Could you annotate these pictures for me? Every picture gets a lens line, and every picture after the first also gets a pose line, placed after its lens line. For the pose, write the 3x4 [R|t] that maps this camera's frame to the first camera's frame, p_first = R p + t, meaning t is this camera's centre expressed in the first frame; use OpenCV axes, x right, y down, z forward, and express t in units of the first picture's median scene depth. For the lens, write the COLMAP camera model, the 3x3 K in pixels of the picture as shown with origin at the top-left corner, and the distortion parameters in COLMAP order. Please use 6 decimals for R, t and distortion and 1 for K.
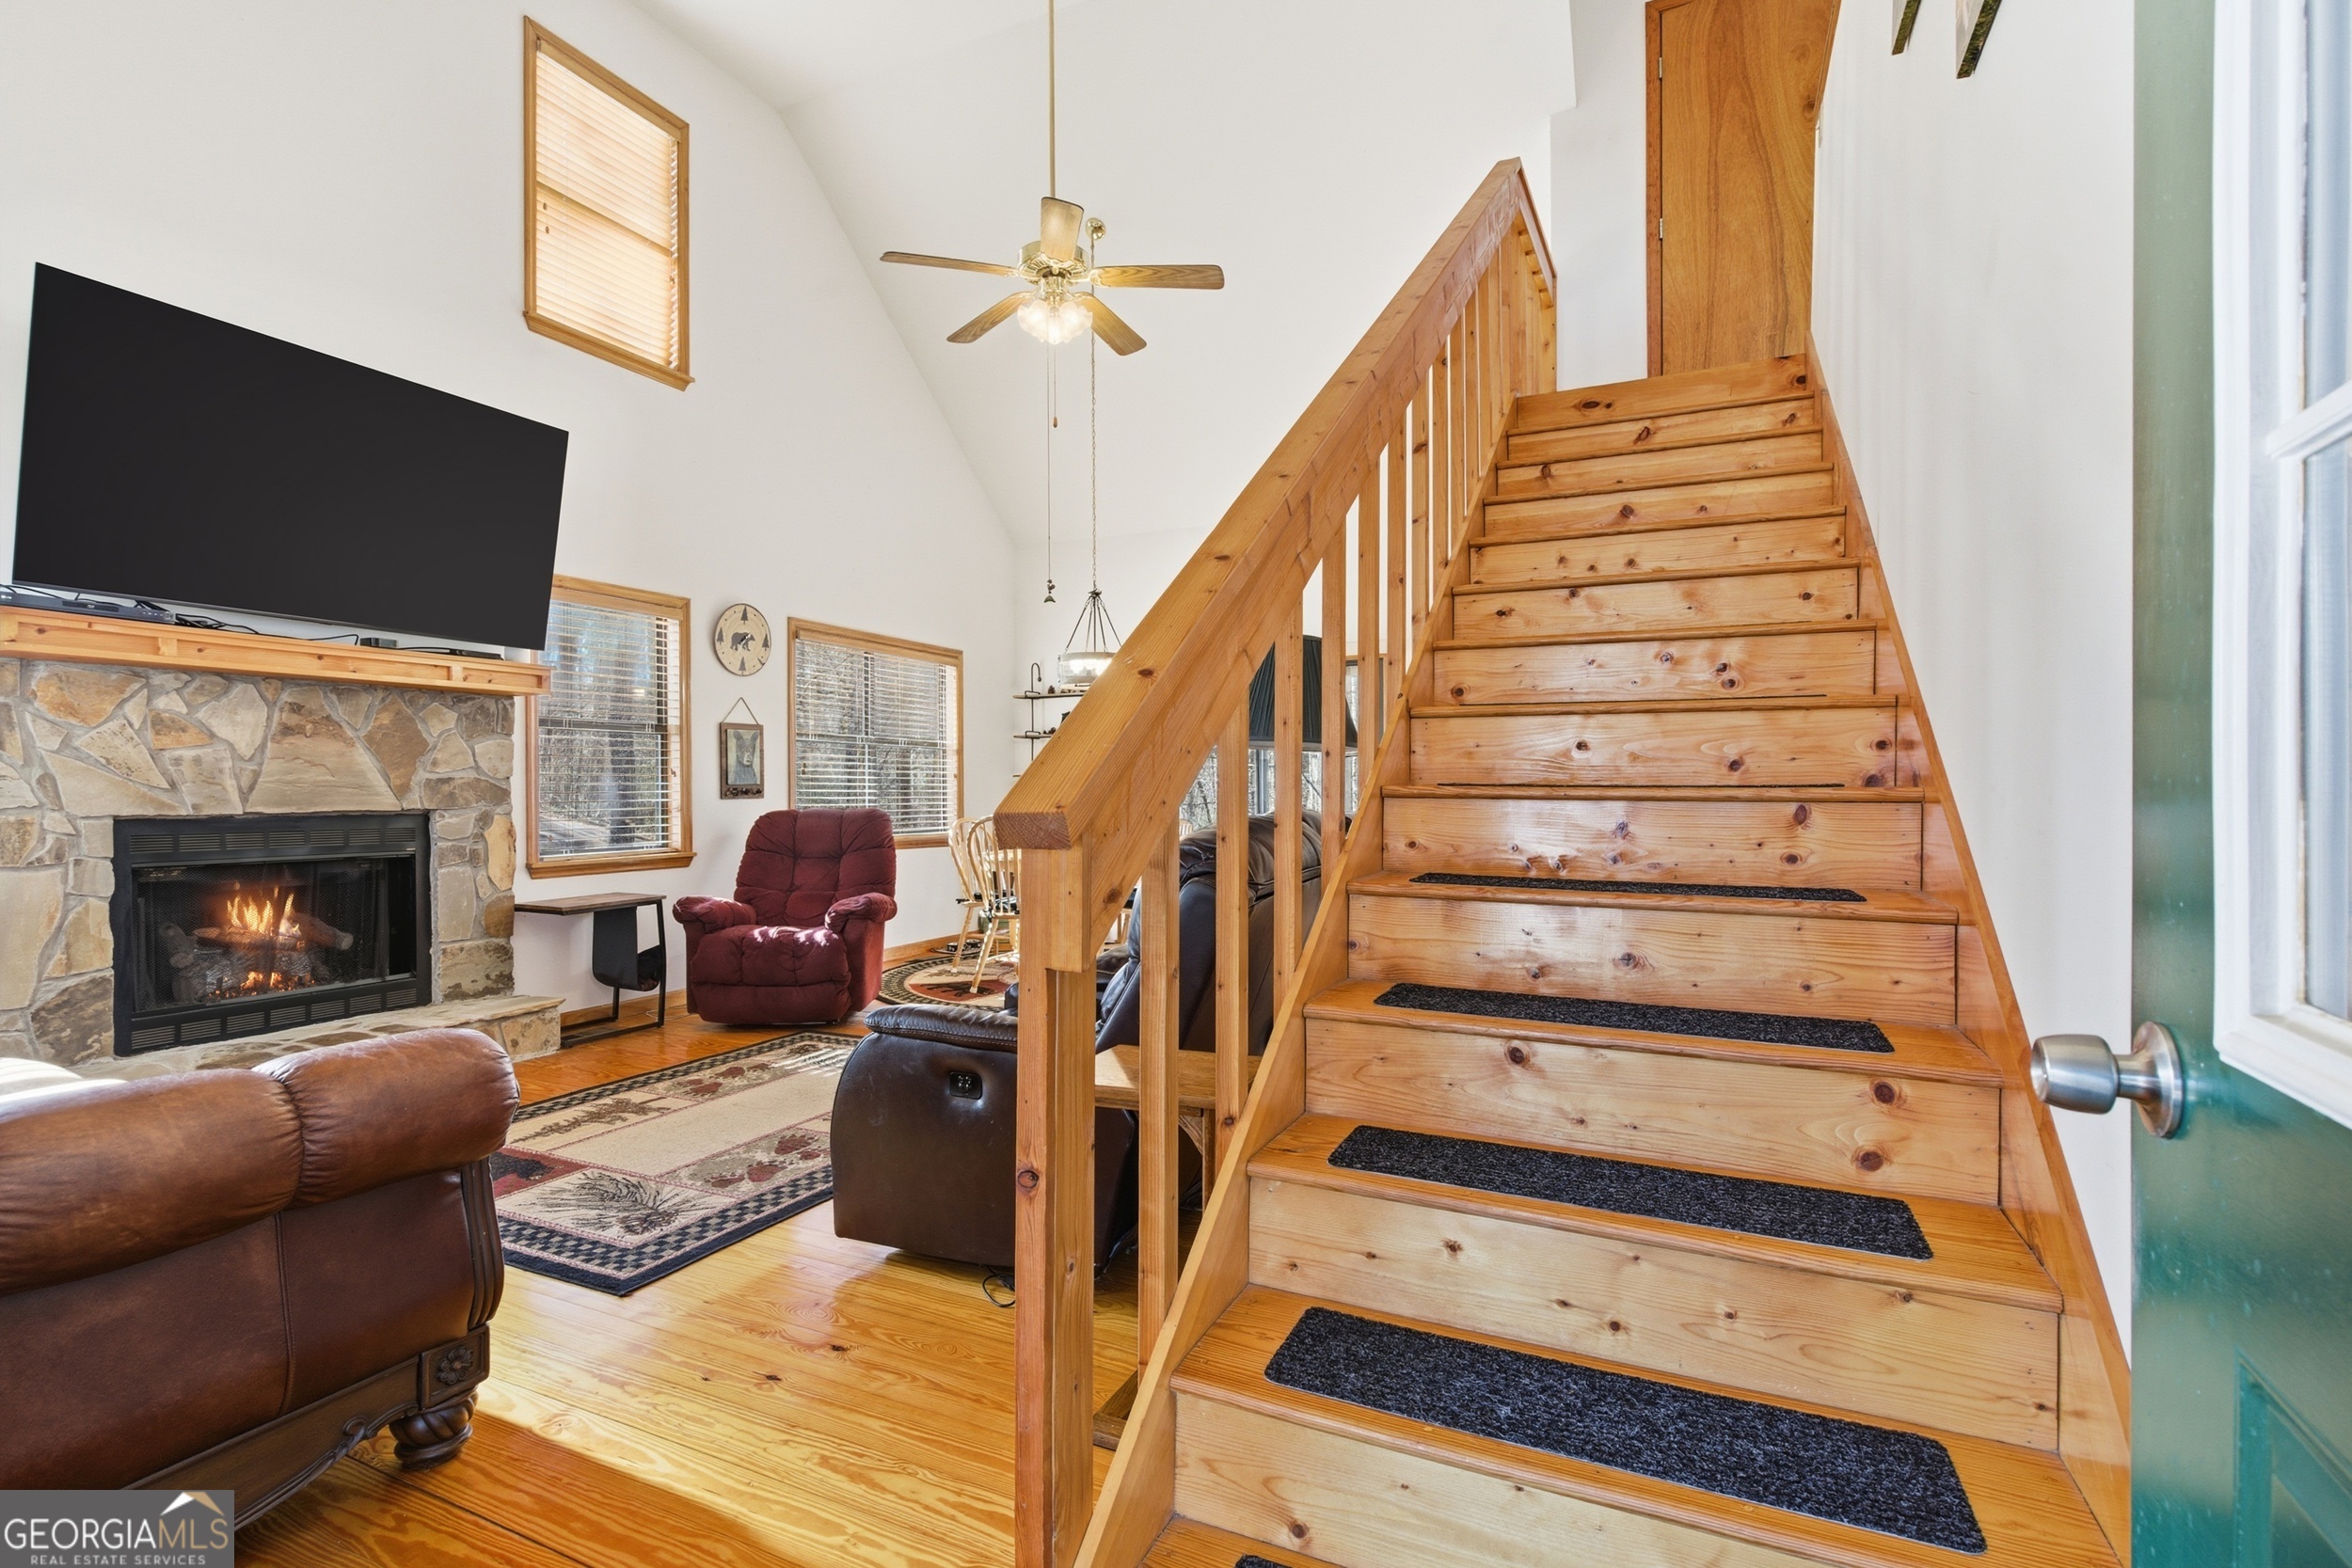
lens RADIAL K [[1077.4, 0, 1166.7], [0, 1077.4, 792.4], [0, 0, 1]] dist [-0.002469, -0.000333]
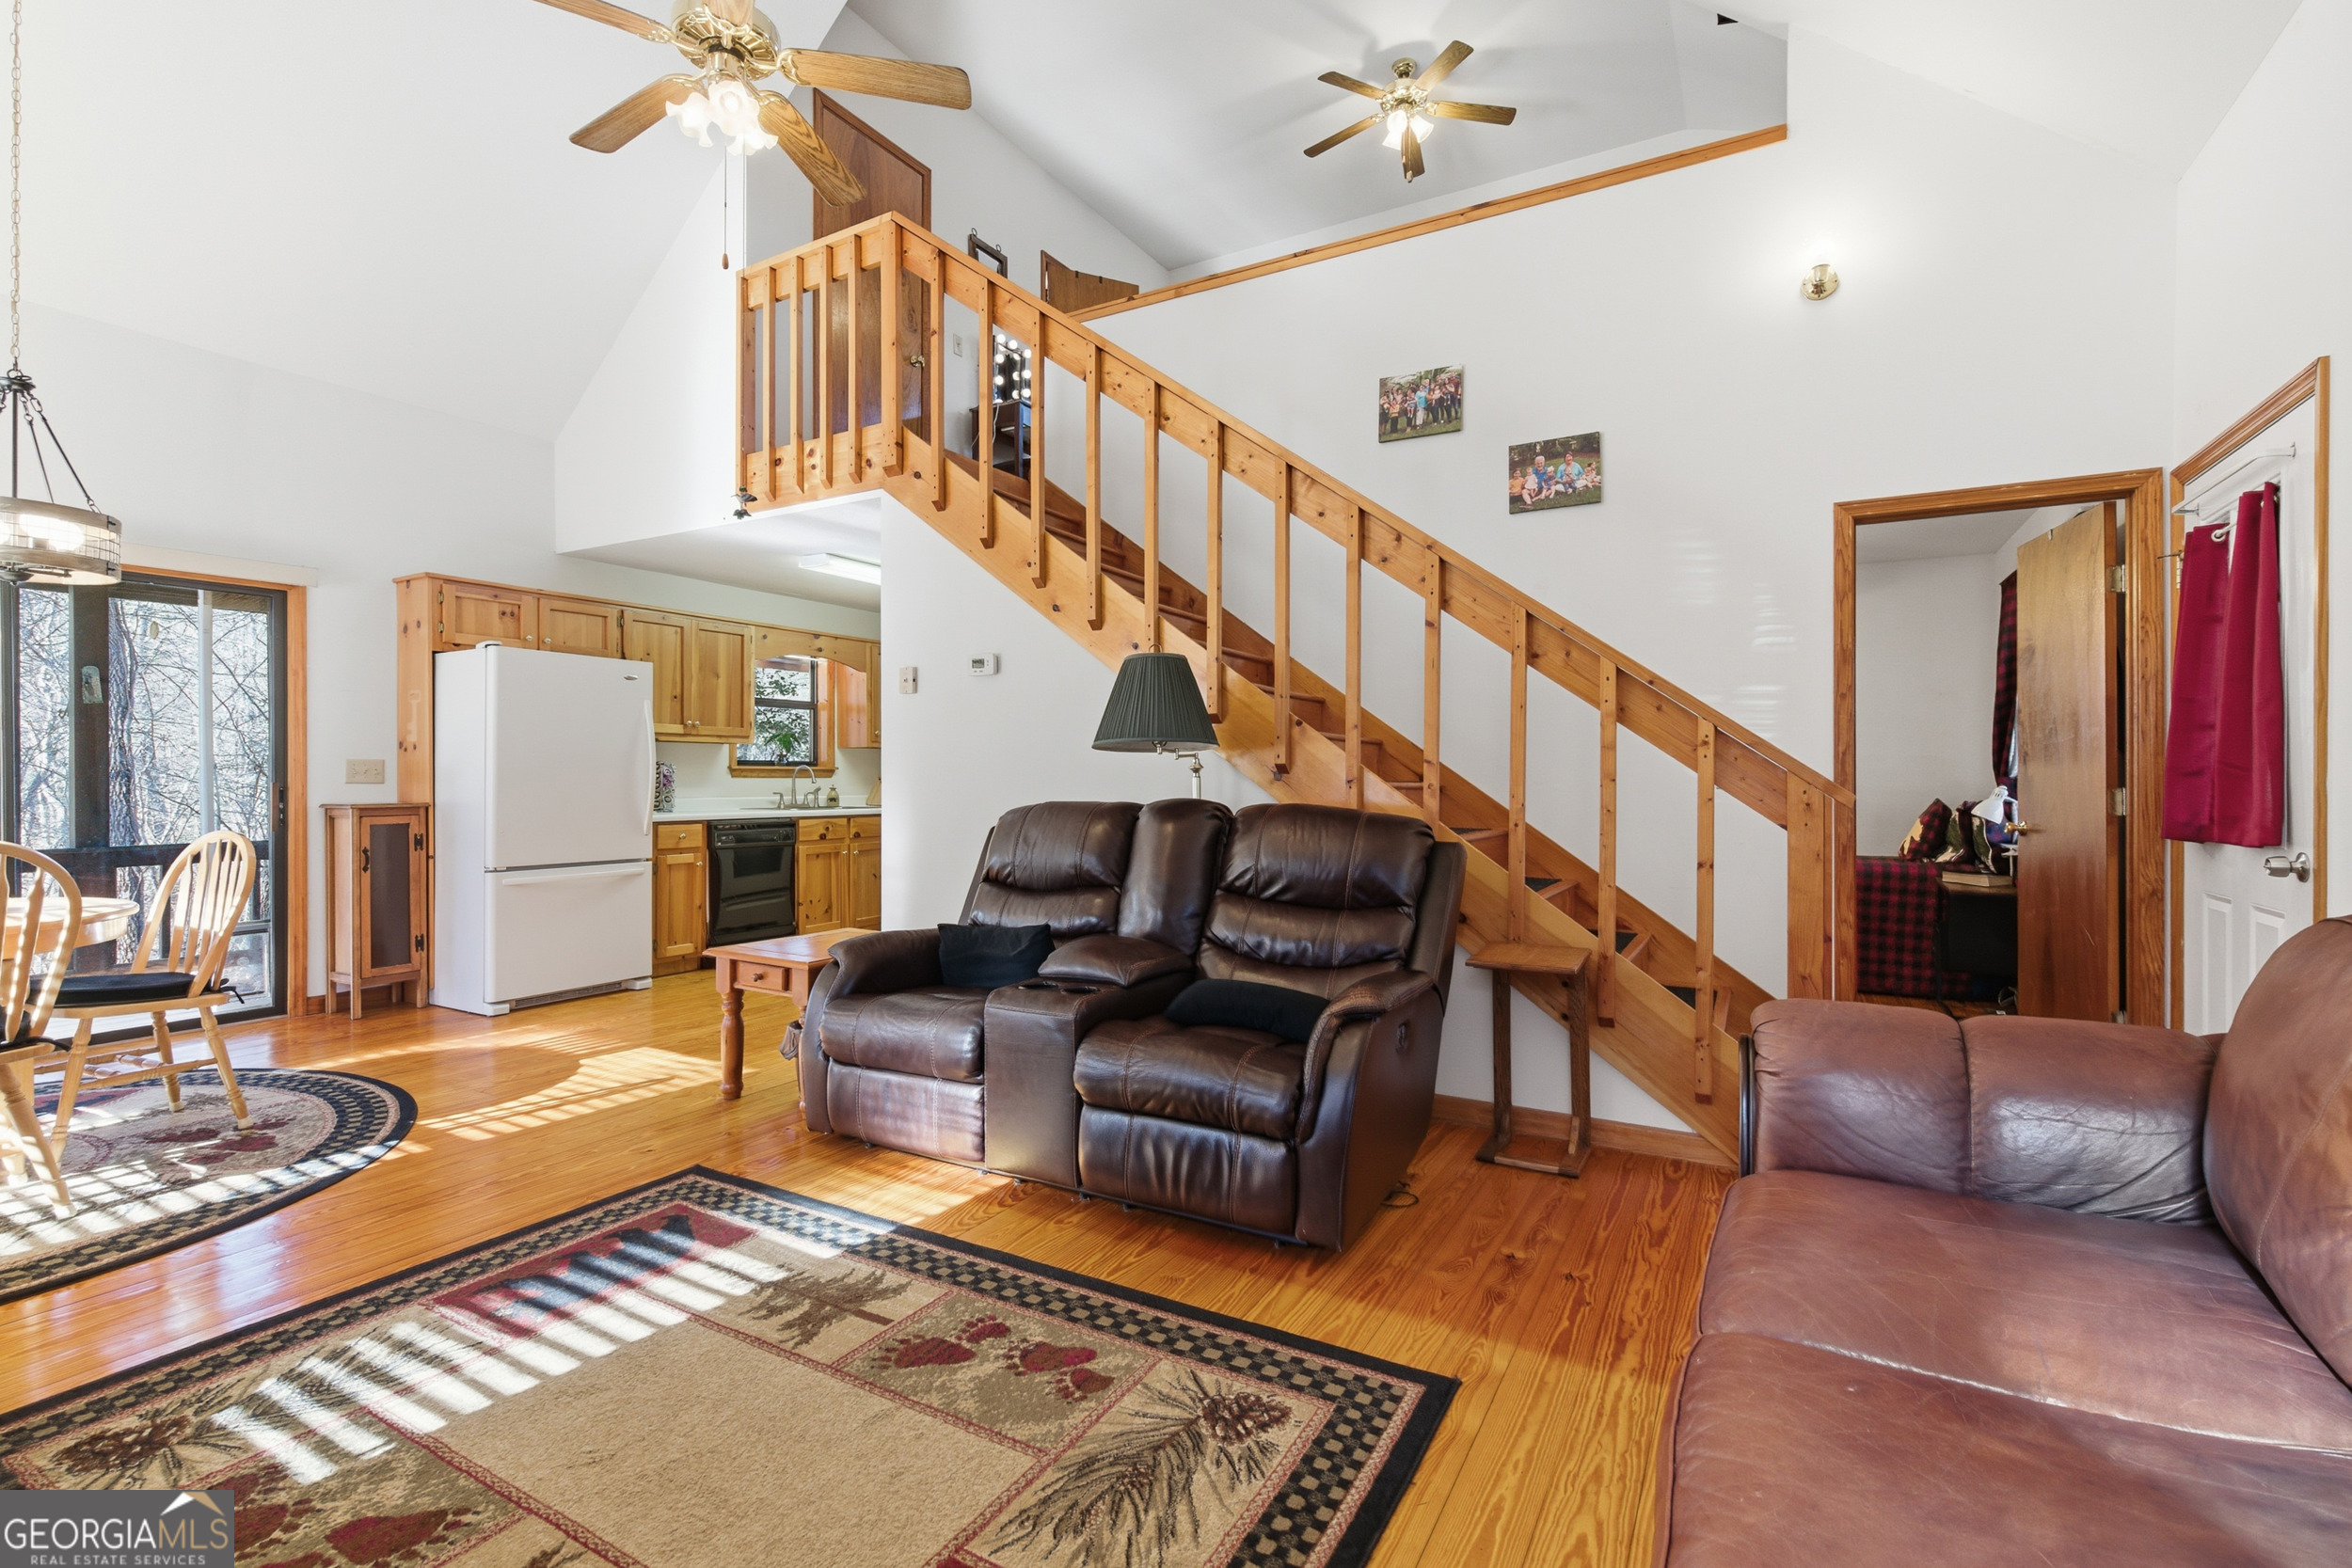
lens RADIAL K [[1051.9, 0, 1182.5], [0, 1051.9, 777.1], [0, 0, 1]] dist [-0.001812, -0.002298]
pose [[0.077317, 0.000958, 0.997006, -0.771524], [-0.000022, 1.000000, -0.000959, -0.005162], [-0.997007, 0.000052, 0.077317, 0.658992]]
